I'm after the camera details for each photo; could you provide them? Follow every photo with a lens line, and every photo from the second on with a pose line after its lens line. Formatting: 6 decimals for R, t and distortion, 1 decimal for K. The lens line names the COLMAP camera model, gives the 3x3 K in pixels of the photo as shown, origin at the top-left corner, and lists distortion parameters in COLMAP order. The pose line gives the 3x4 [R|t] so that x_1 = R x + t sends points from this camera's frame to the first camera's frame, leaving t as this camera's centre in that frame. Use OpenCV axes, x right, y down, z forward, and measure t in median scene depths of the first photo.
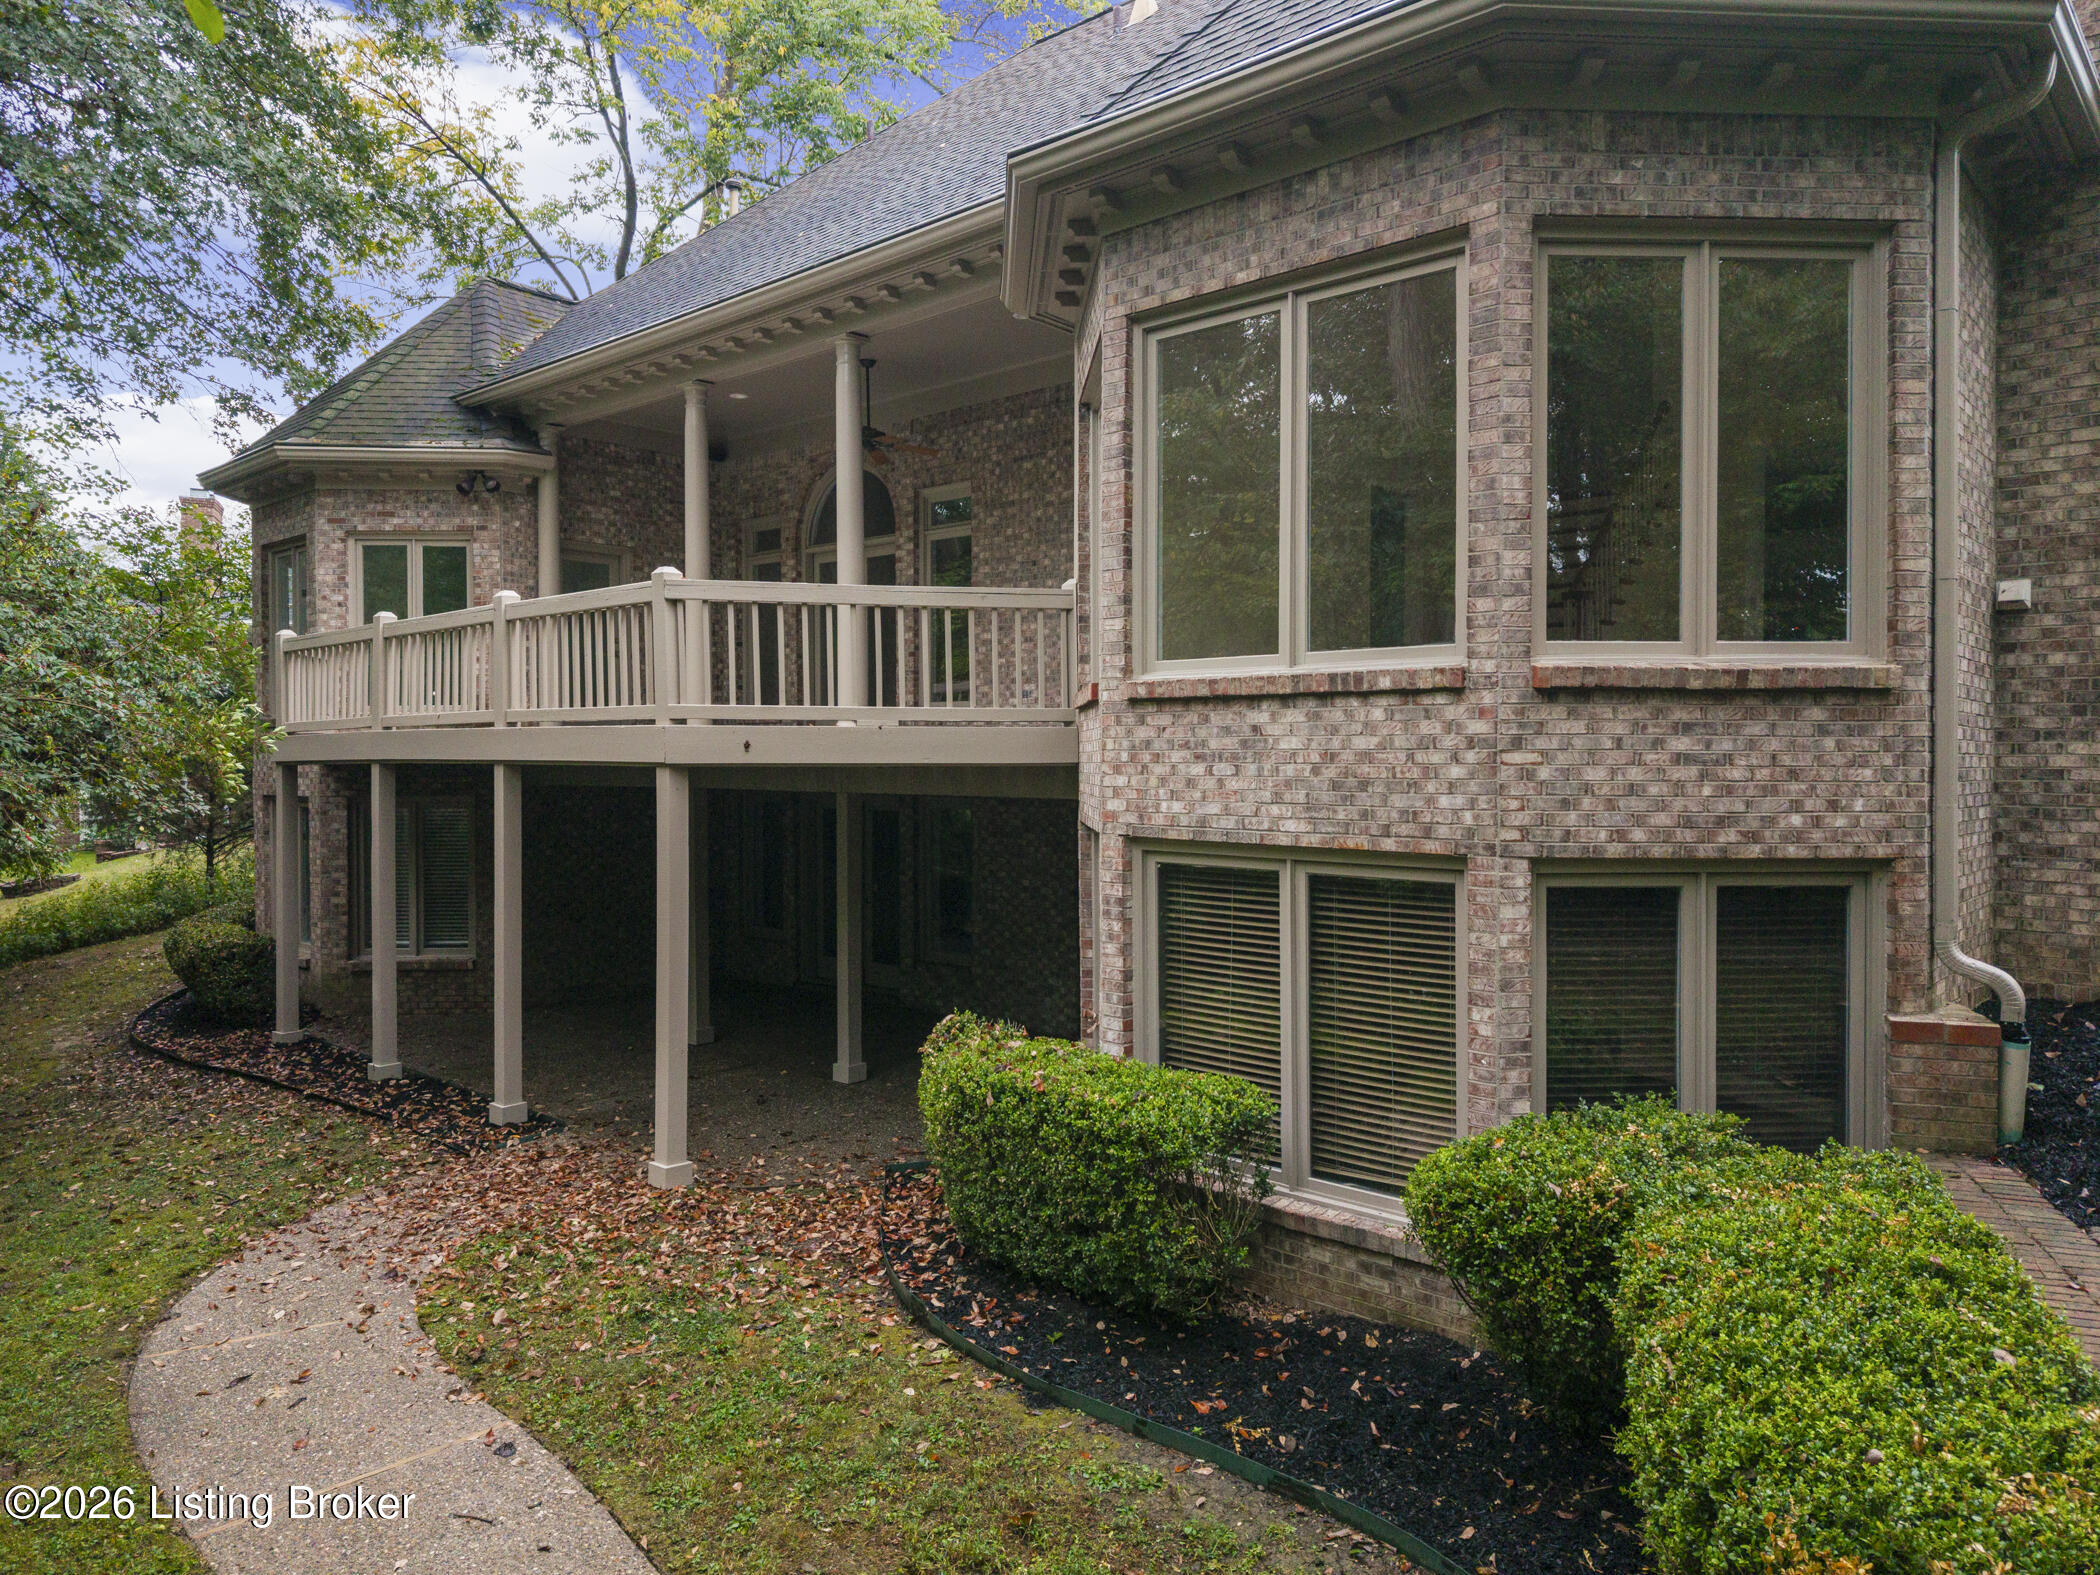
lens RADIAL K [[1441.6, 0, 1037.5], [0, 1441.6, 762.0], [0, 0, 1]] dist [0.021989, -0.003137]
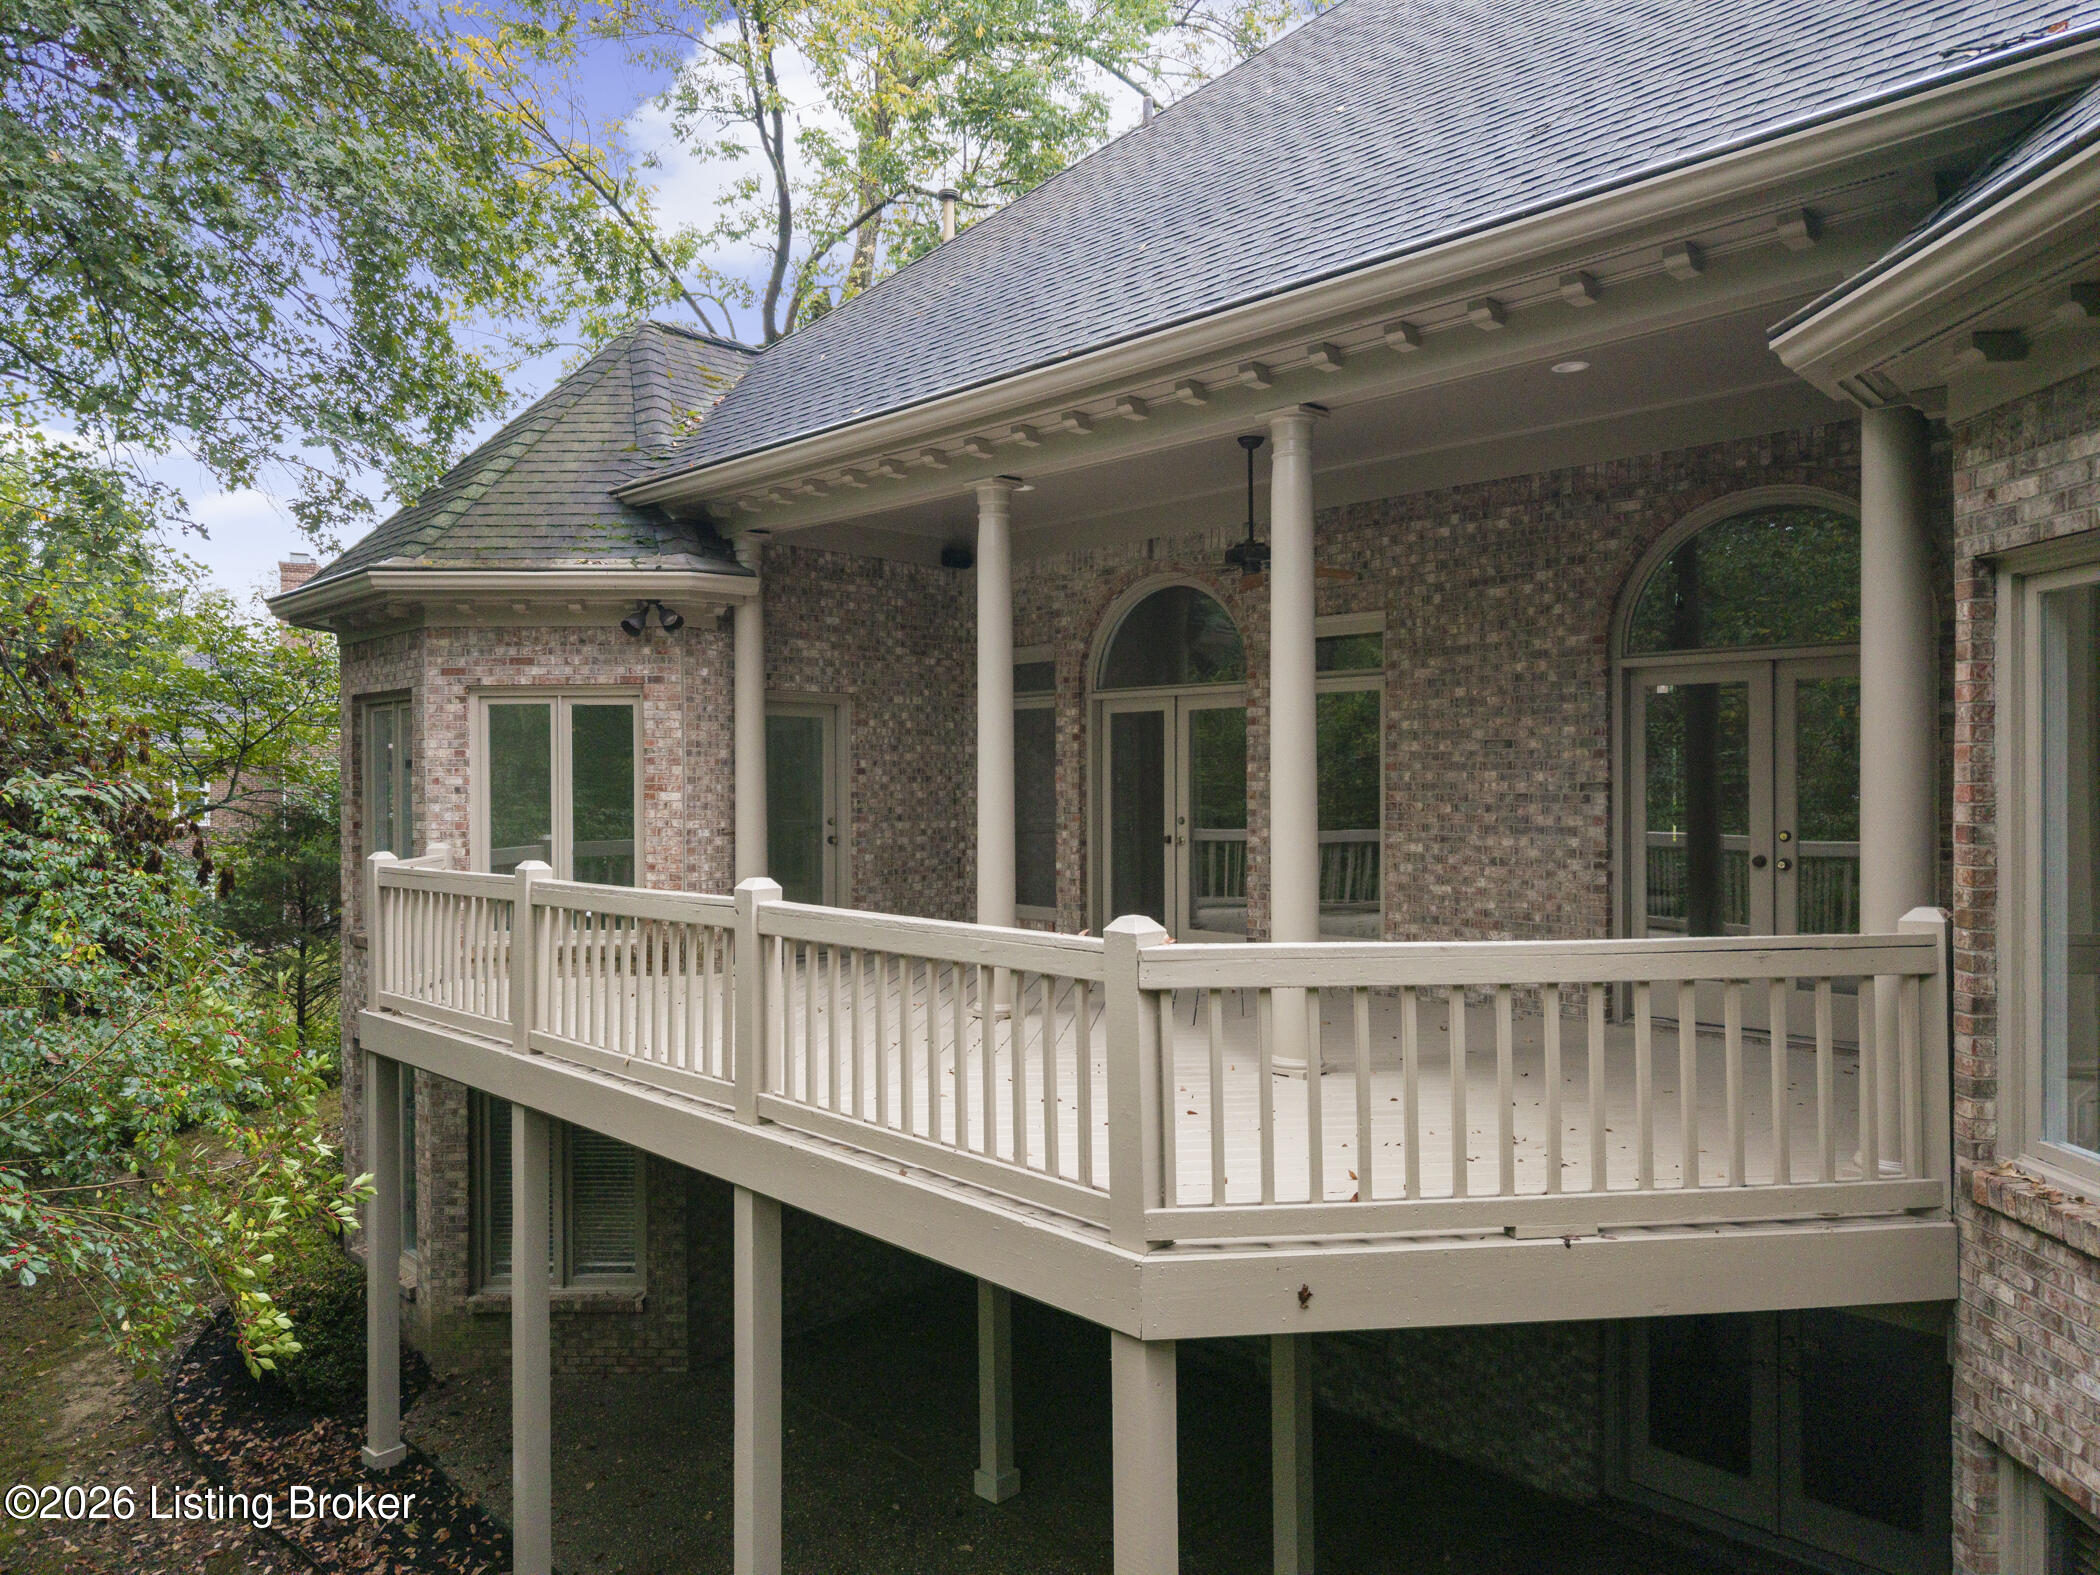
lens RADIAL K [[1464.8, 0, 1050.0], [0, 1464.8, 787.5], [0, 0, 1]] dist [0.017262, 0.000271]
pose [[0.998348, -0.003457, -0.057361, -0.154928], [0.003073, 0.999972, -0.006793, -0.105309], [0.057383, 0.006605, 0.998330, 0.307407]]
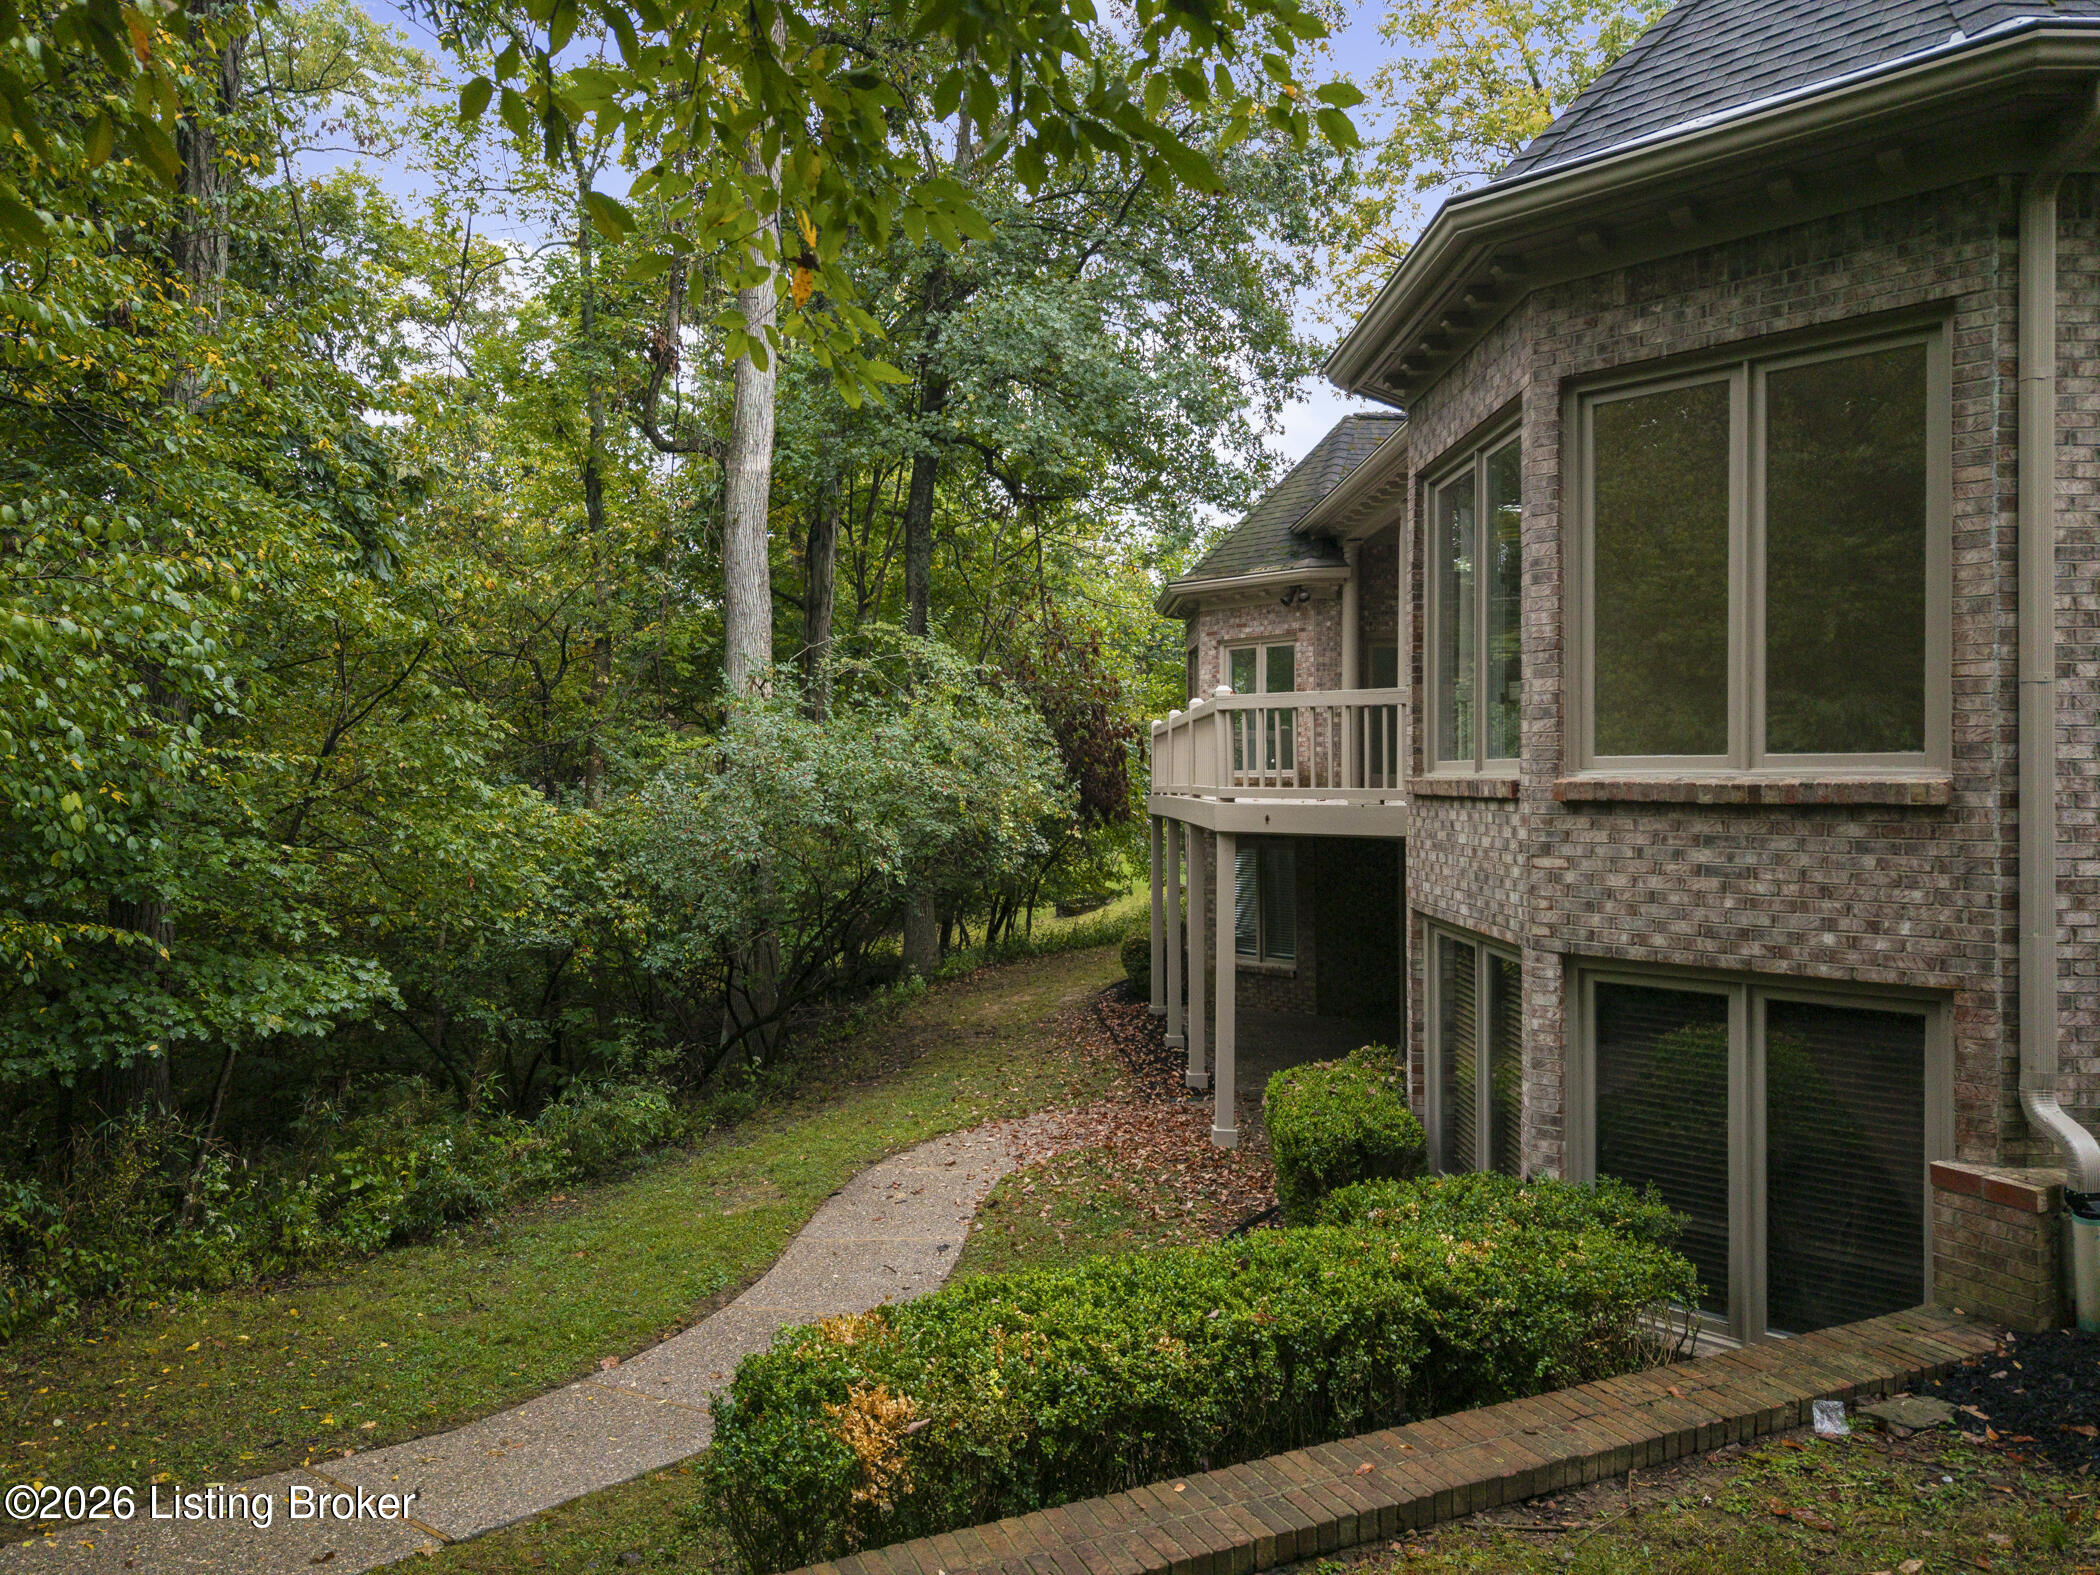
lens RADIAL K [[1390.2, 0, 999.6], [0, 1390.2, 782.3], [0, 0, 1]] dist [0.035000, -0.000195]
pose [[0.676031, -0.000890, -0.736872, 0.338932], [-0.001622, 0.999995, -0.002695, -0.024759], [0.736871, 0.003017, 0.676026, -0.019628]]
